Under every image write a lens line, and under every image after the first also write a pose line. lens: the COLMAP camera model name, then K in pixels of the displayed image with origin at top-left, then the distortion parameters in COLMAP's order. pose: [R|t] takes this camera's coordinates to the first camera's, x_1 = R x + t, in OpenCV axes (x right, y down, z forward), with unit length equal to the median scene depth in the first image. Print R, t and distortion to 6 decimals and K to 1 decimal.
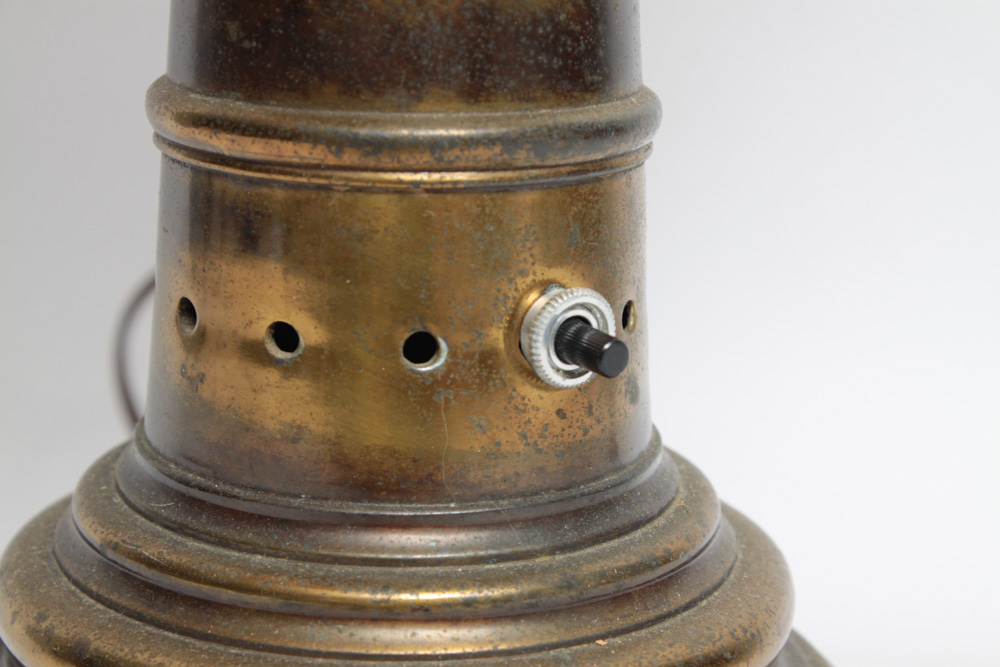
lens RADIAL K [[2511.0, 0, 500.0], [0, 2511.0, 333.5], [0, 0, 1]] dist [0.074523, 0.442341]
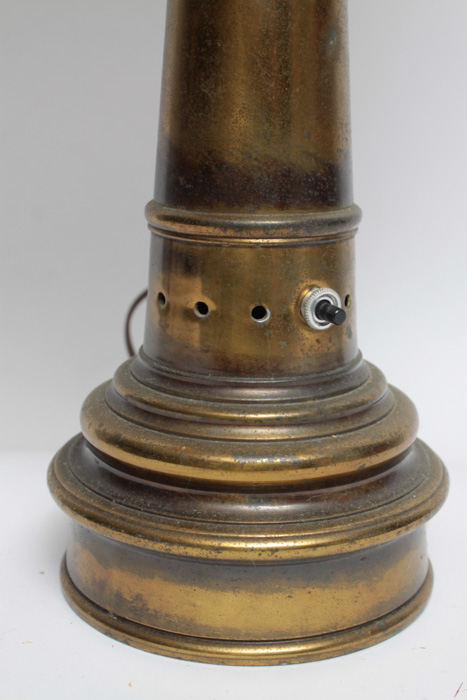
lens RADIAL K [[1240.1, 0, 233.8], [0, 1240.1, 327.6], [0, 0, 1]] dist [-0.029979, -0.061840]
pose [[0.998393, 0.003637, -0.056560, 0.011181], [-0.003891, 0.999983, -0.004382, 0.024918], [0.056543, 0.004595, 0.998390, -0.177099]]
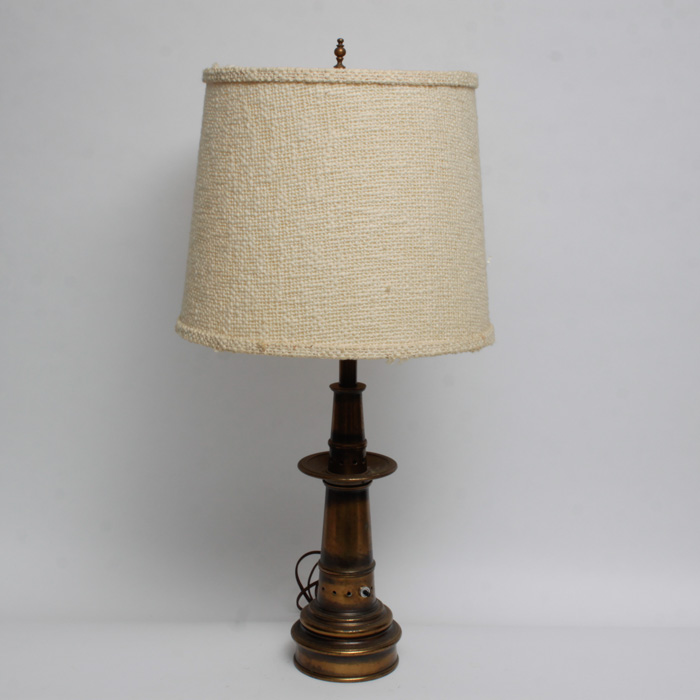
lens RADIAL K [[1746.6, 0, 350.0], [0, 1746.6, 350.0], [0, 0, 1]] dist [0.016966, 0.063666]
pose [[0.999468, -0.010658, -0.030828, 0.182137], [0.010113, 0.999790, -0.017802, -0.781732], [0.031011, 0.017481, 0.999366, -5.503658]]
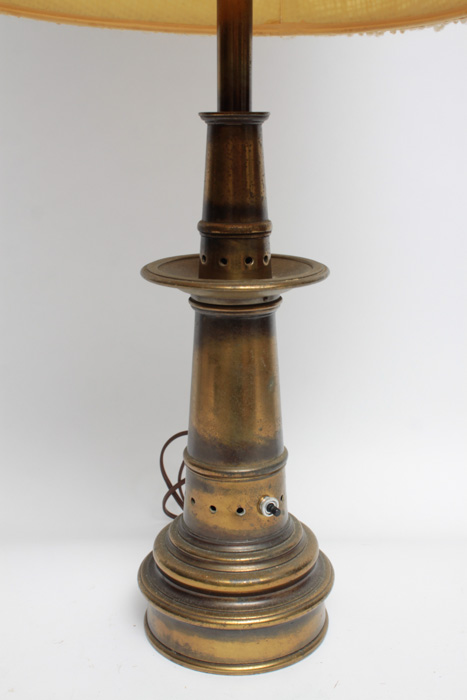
lens RADIAL K [[960.7, 0, 233.5], [0, 960.7, 350.0], [0, 0, 1]] dist [-0.054555, -0.017321]
pose [[0.999287, -0.021257, -0.031203, 0.022015], [0.021728, 0.999654, 0.014809, -0.341857], [0.030877, -0.015477, 0.999403, -0.916575]]
